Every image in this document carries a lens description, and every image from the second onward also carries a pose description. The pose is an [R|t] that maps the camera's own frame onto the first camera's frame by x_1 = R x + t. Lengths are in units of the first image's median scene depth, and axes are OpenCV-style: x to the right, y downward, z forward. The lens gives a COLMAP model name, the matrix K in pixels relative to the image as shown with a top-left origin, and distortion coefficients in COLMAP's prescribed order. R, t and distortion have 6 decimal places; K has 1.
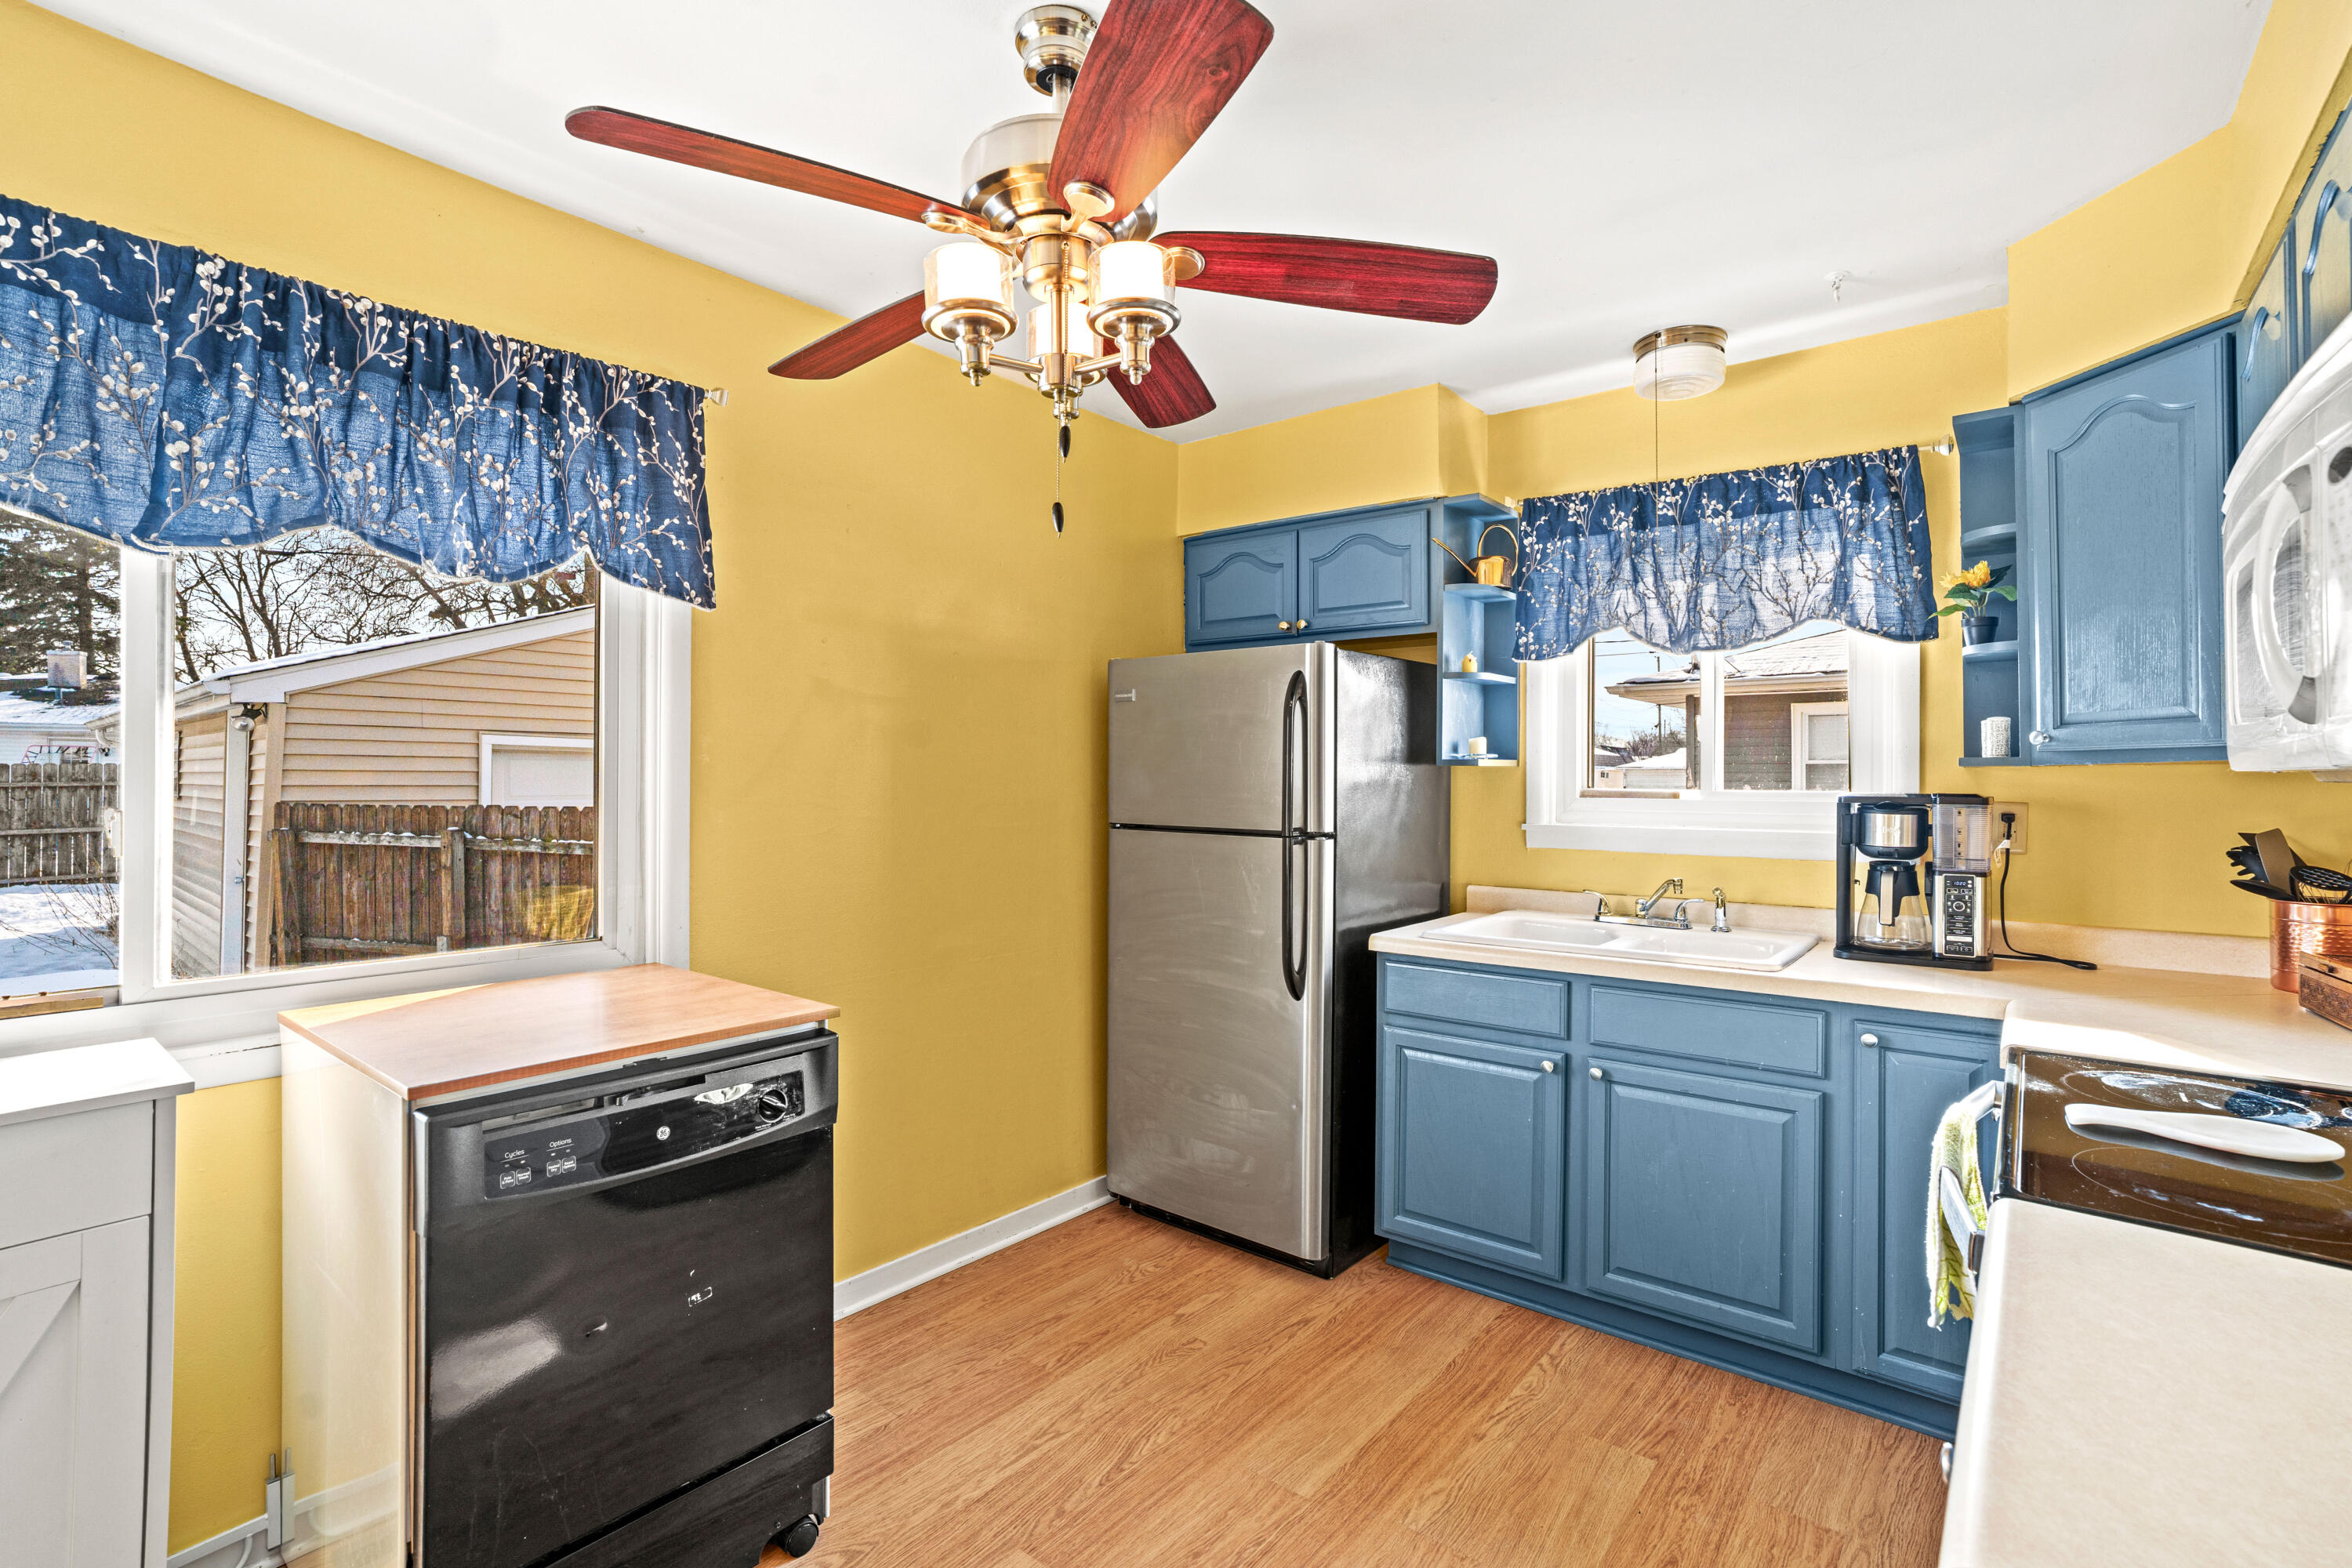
lens RADIAL K [[1088.5, 0, 1180.2], [0, 1088.5, 776.1], [0, 0, 1]] dist [-0.070964, 0.025828]
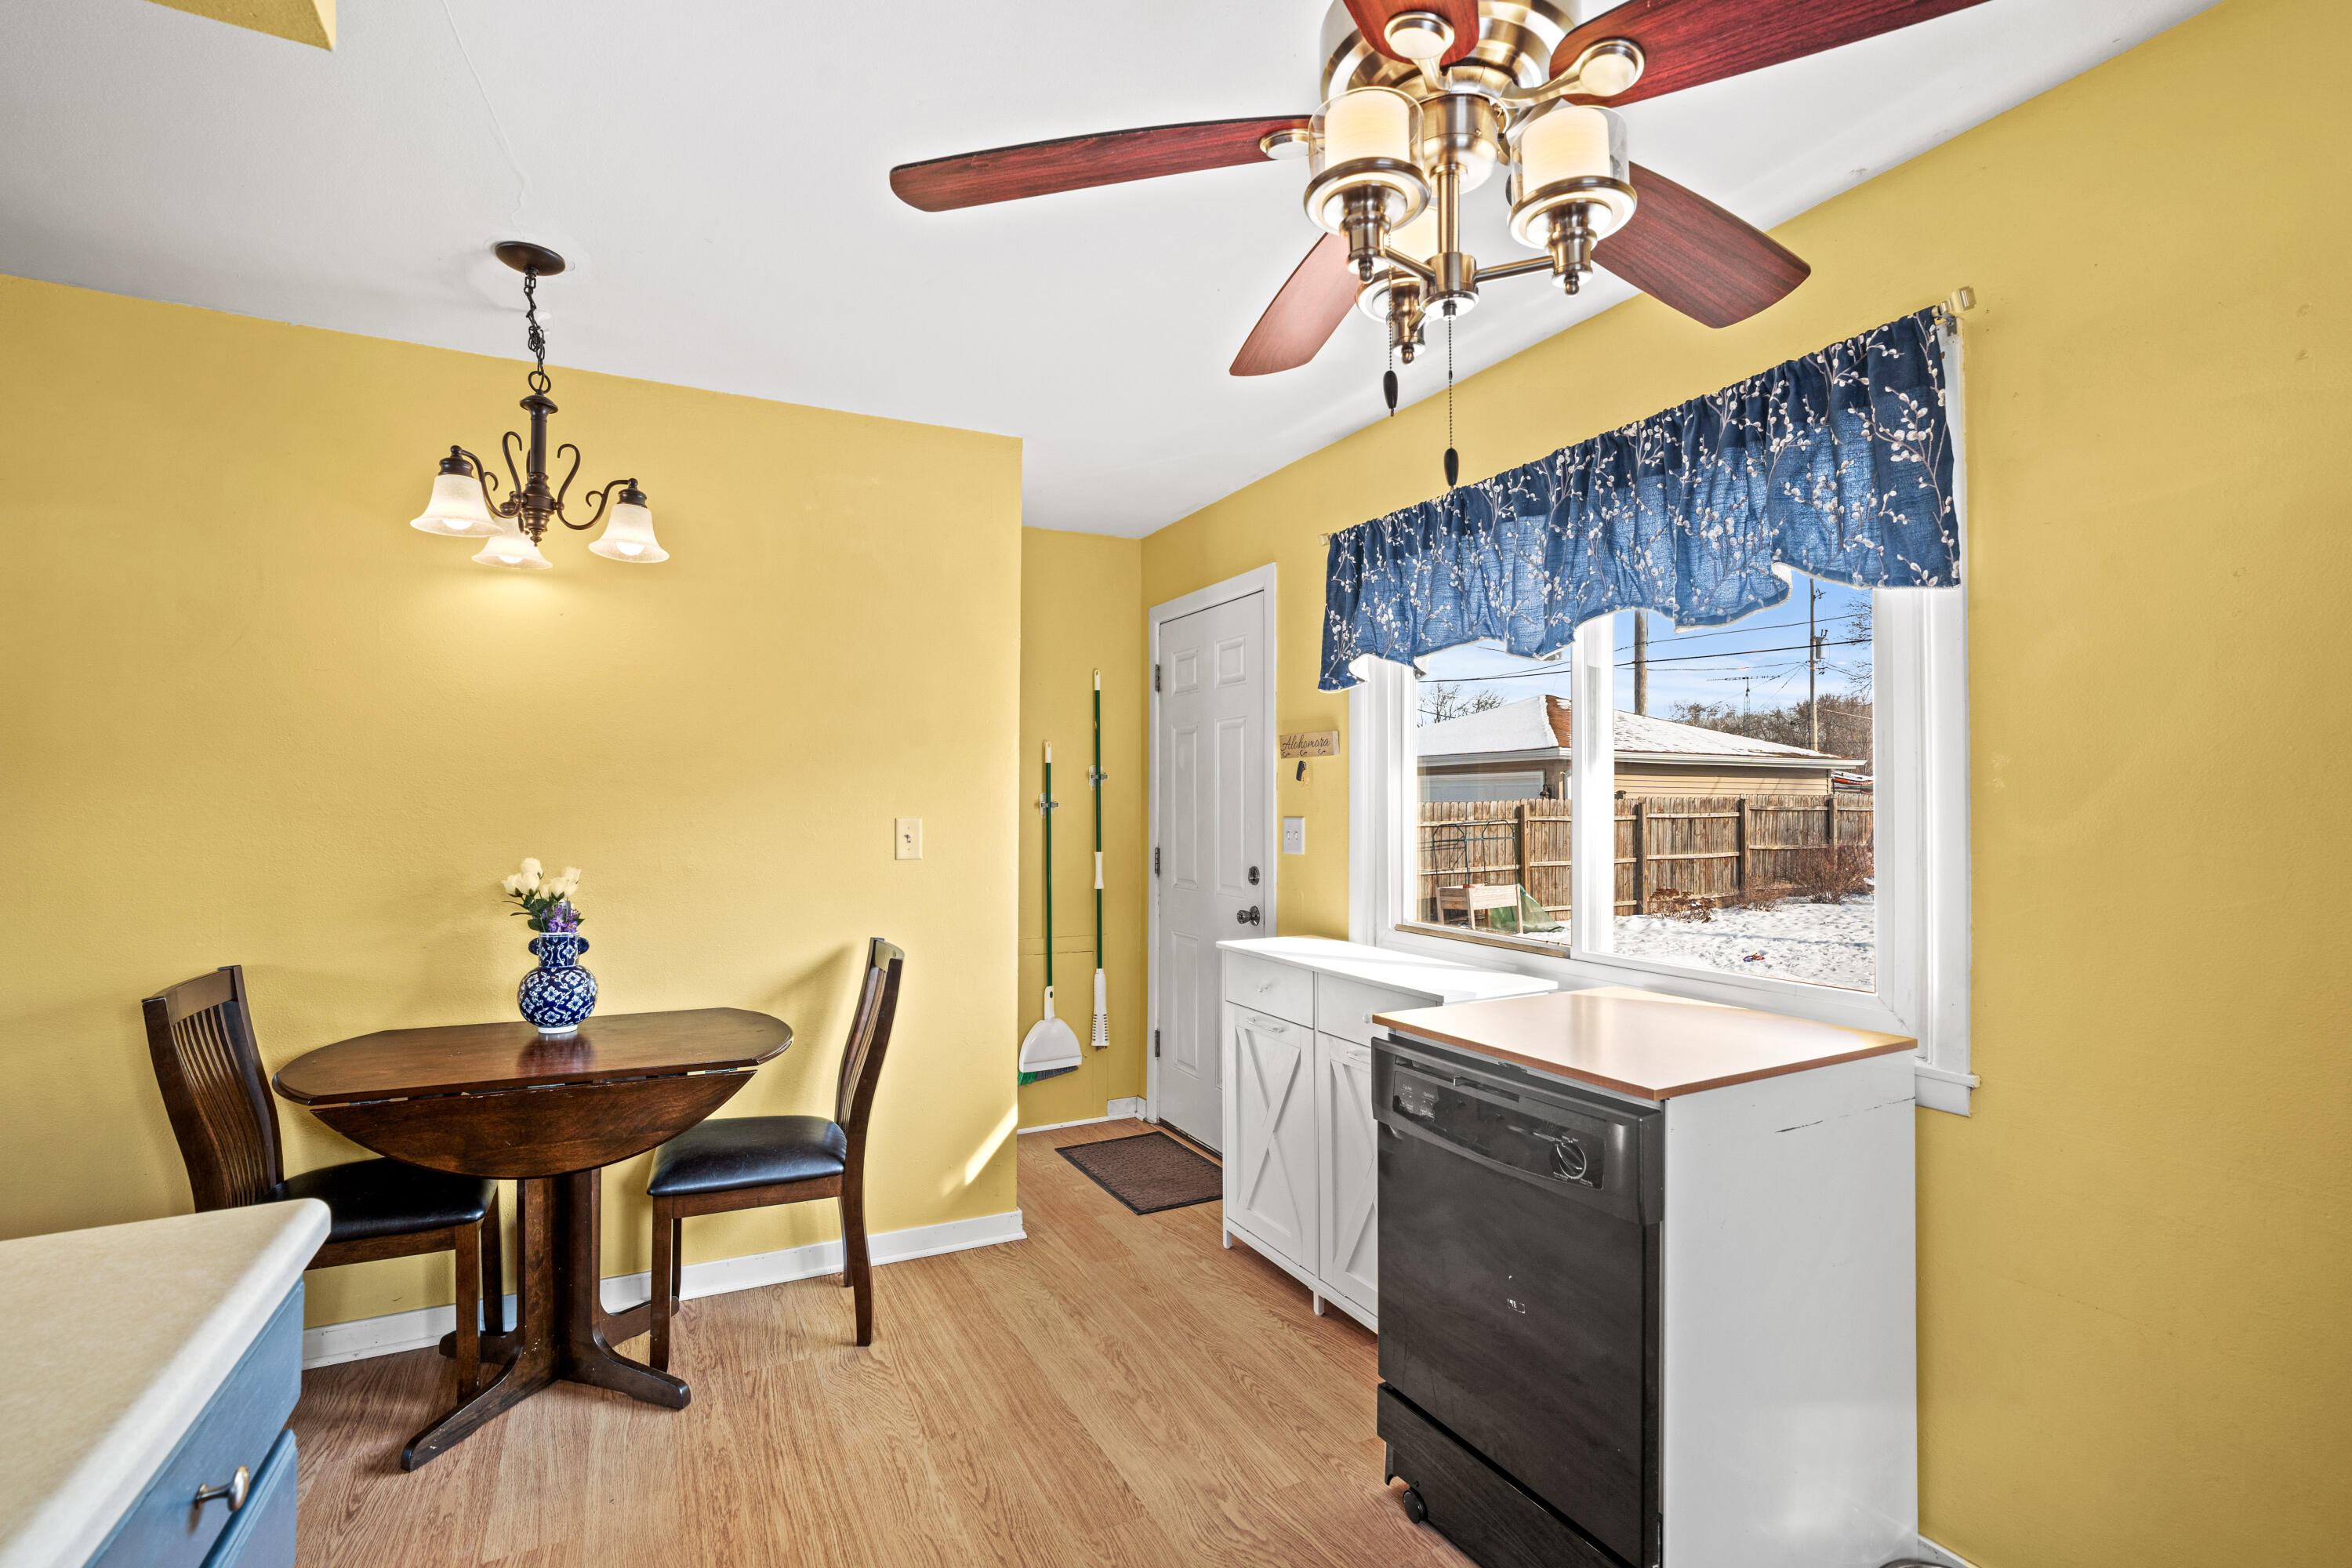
lens RADIAL K [[1088.5, 0, 1180.2], [0, 1088.5, 776.1], [0, 0, 1]] dist [-0.070964, 0.025828]
pose [[-0.421049, -0.026754, -0.906643, 0.495546], [-0.001413, 0.999583, -0.028841, -0.000615], [0.907037, -0.010862, -0.420911, 0.880260]]
